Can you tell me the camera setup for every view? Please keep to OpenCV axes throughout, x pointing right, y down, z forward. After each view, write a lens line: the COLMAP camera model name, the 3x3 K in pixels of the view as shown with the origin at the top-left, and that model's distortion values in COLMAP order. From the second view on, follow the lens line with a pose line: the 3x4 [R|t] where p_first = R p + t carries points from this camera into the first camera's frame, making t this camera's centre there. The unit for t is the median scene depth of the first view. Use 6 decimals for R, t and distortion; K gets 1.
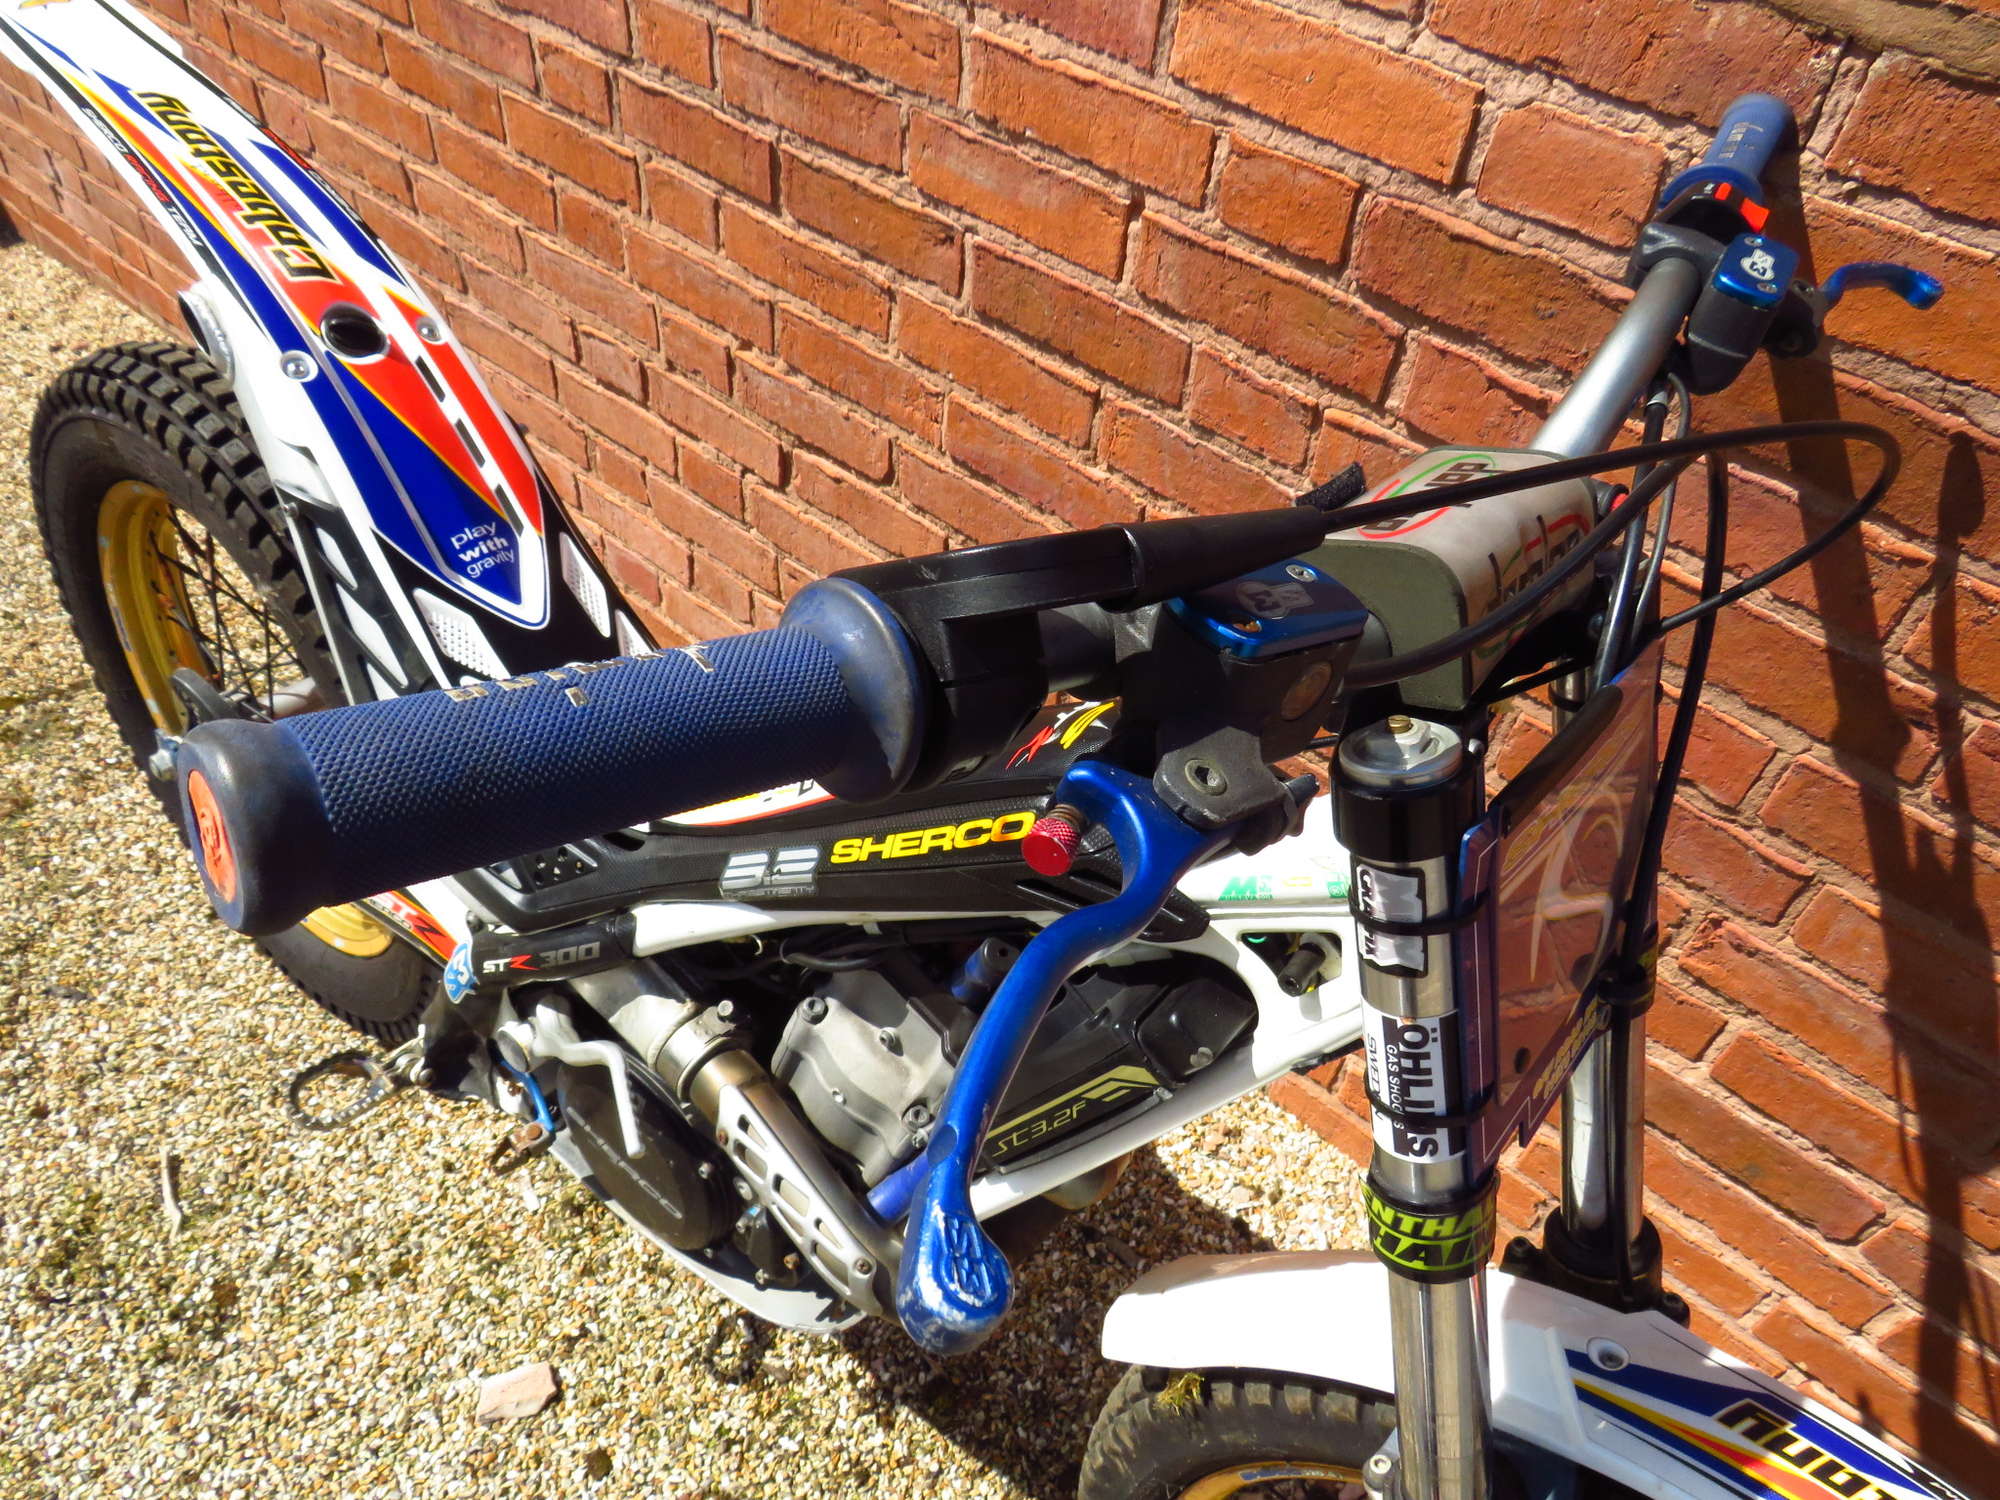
lens RADIAL K [[1407.3, 0, 995.7], [0, 1407.3, 751.2], [0, 0, 1]] dist [-0.024449, -0.003793]
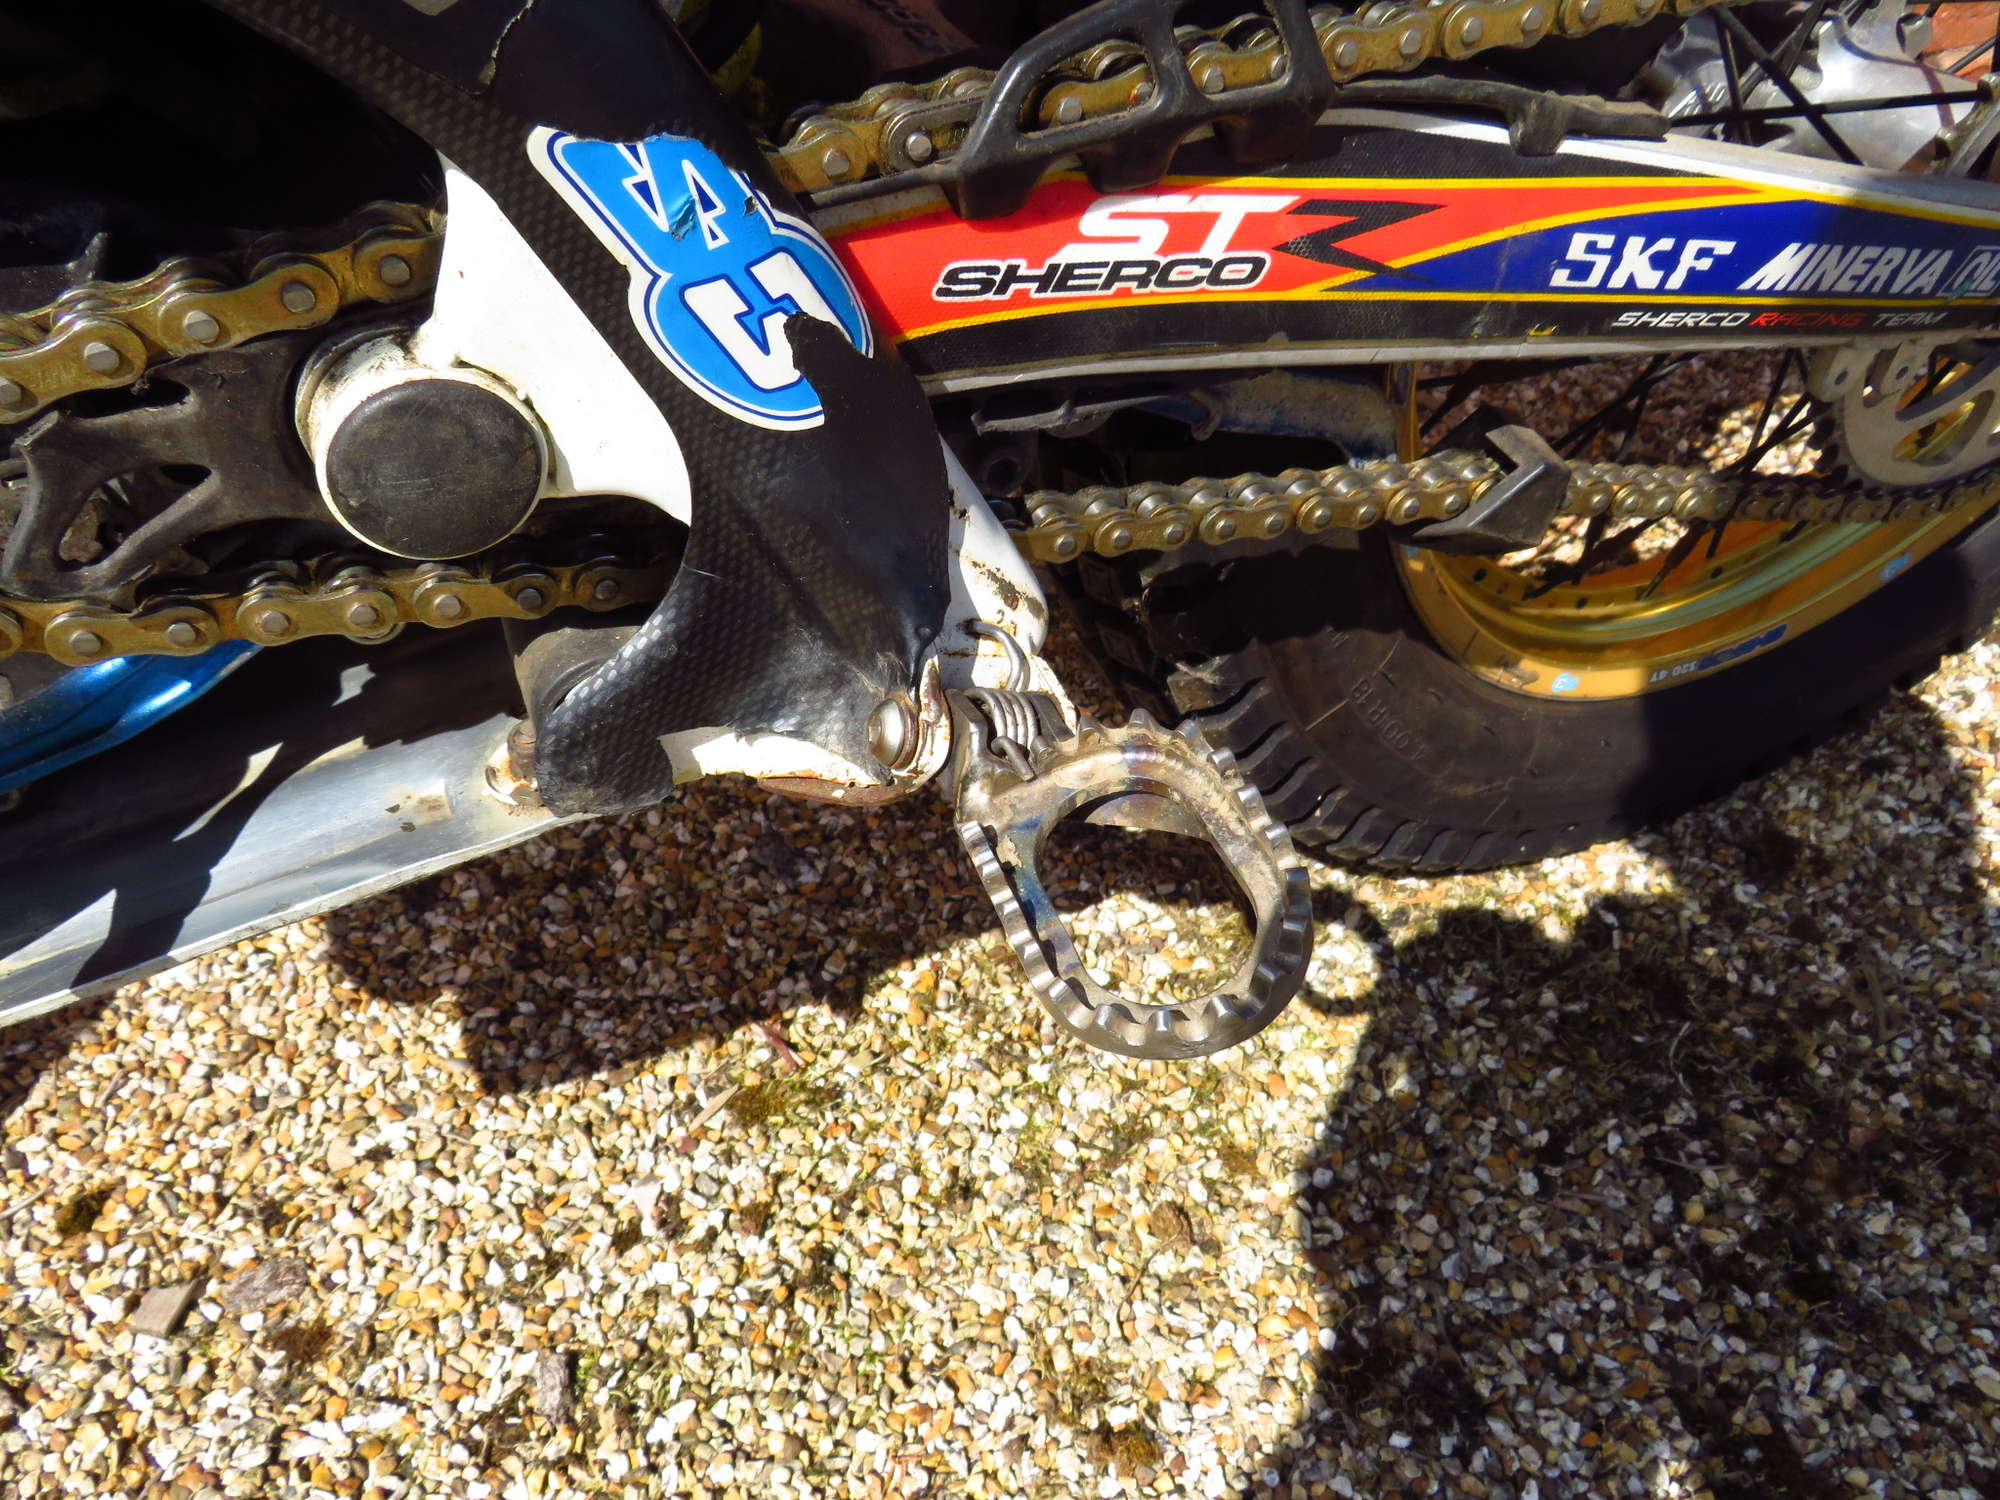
lens RADIAL K [[1407.3, 0, 989.5], [0, 1407.3, 749.0], [0, 0, 1]] dist [-0.024449, -0.003793]
pose [[0.459856, -0.701809, 0.544056, -0.183570], [0.637554, 0.687408, 0.347843, 0.256812], [-0.618108, 0.186907, 0.763550, 0.551300]]
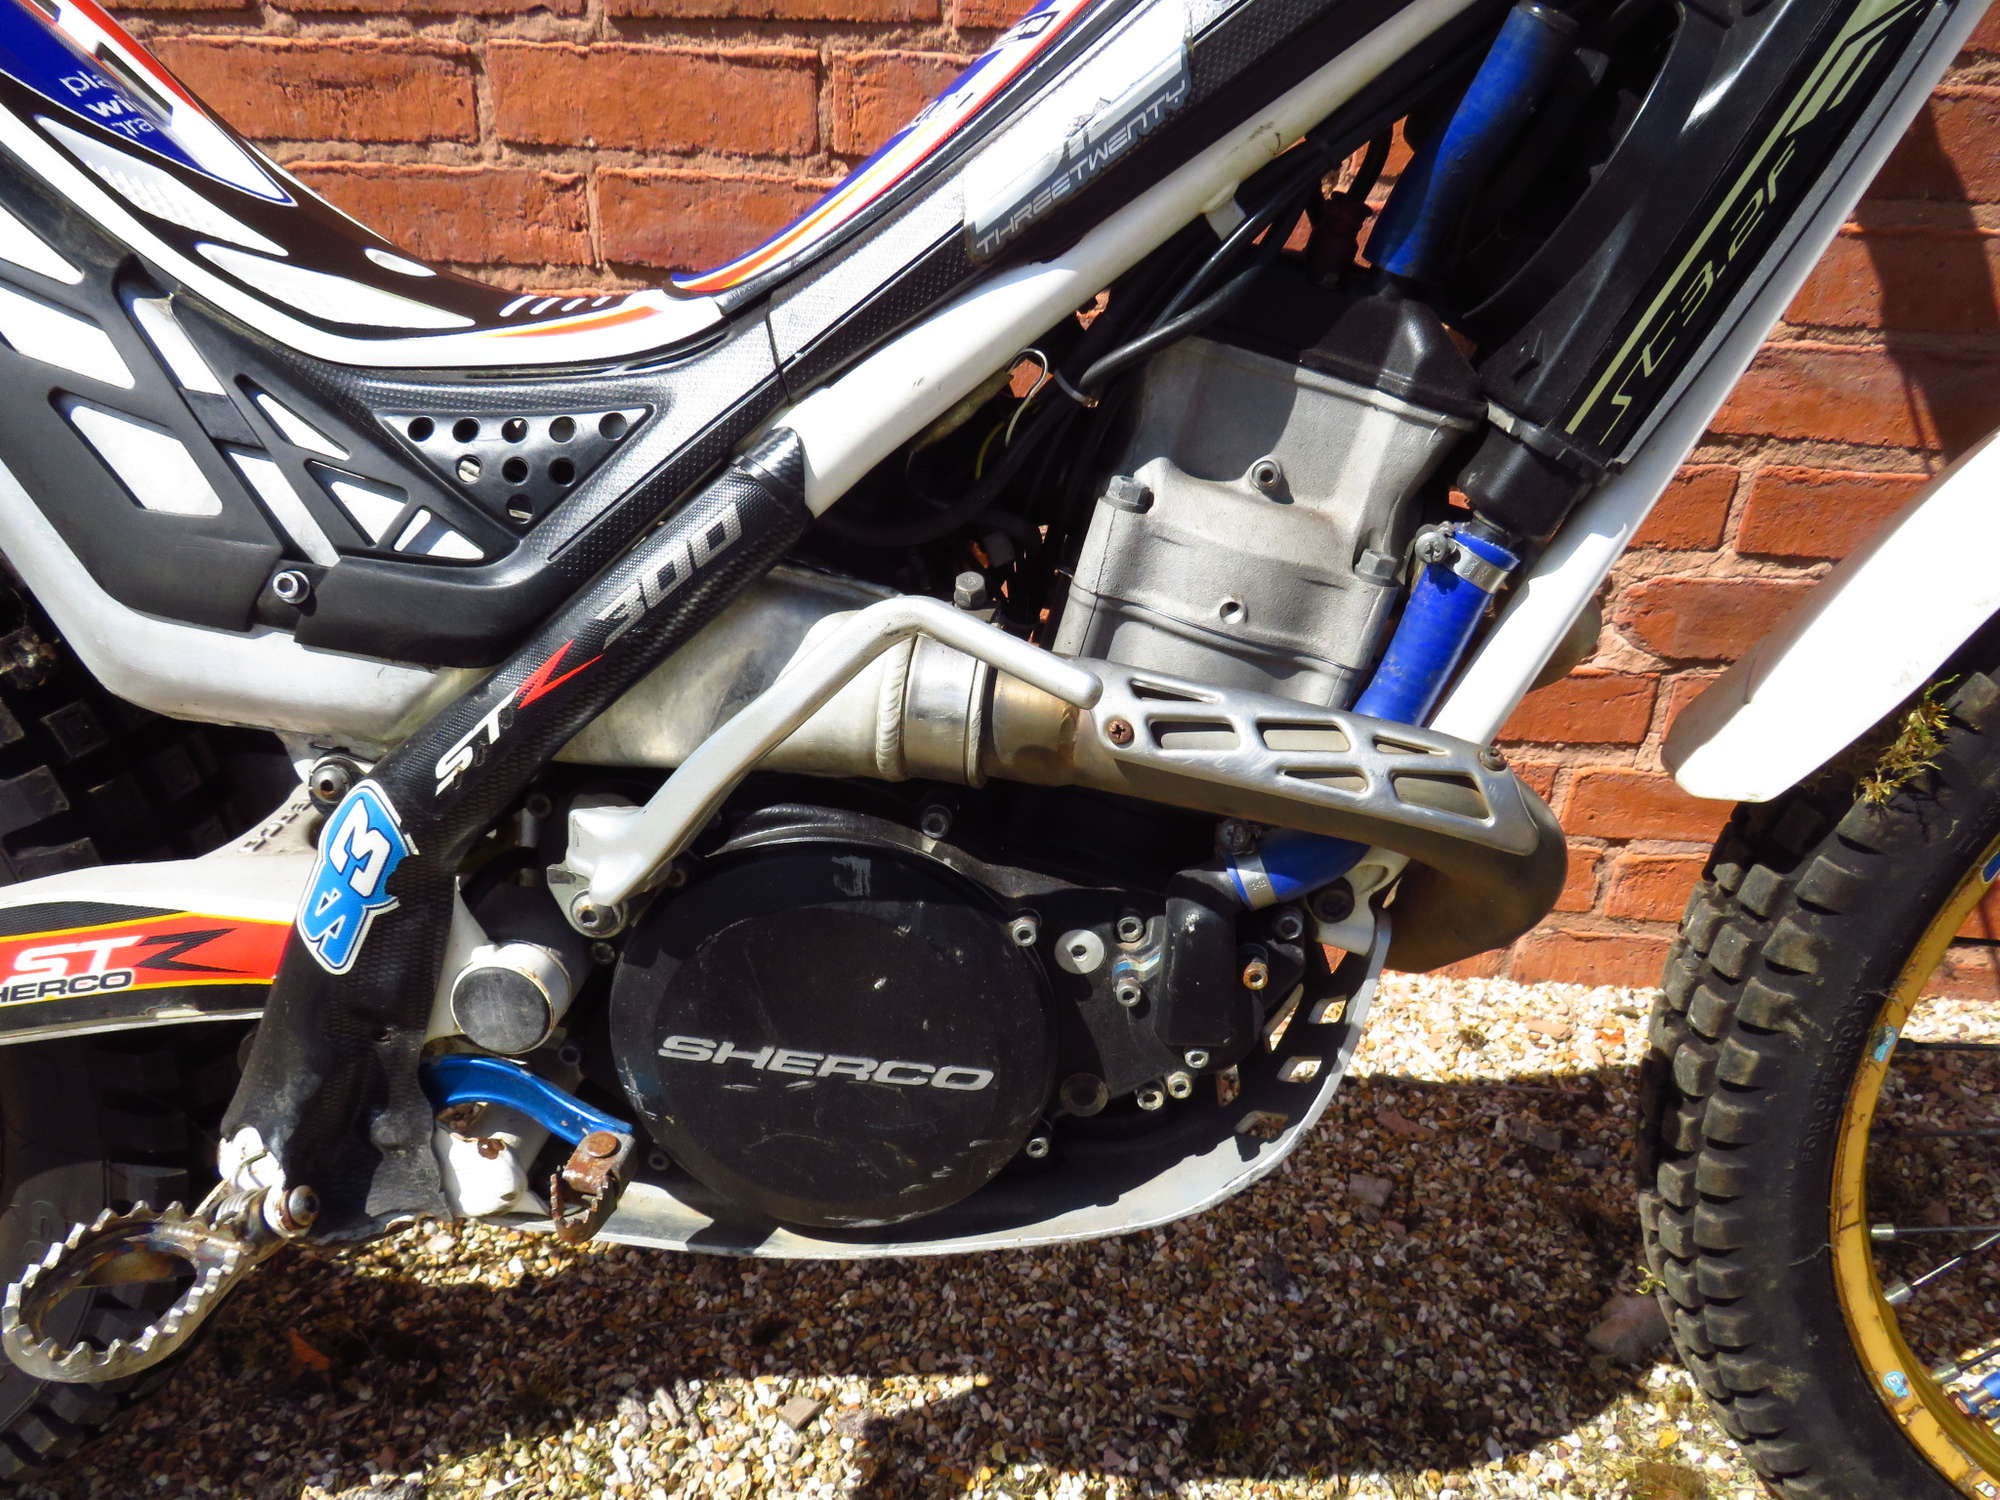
lens RADIAL K [[1407.3, 0, 994.1], [0, 1407.3, 749.0], [0, 0, 1]] dist [-0.024449, -0.003793]
pose [[0.810727, -0.334862, 0.480197, -0.325428], [0.447836, 0.883038, -0.140311, 0.222817], [-0.377047, 0.328803, 0.865866, 0.373366]]
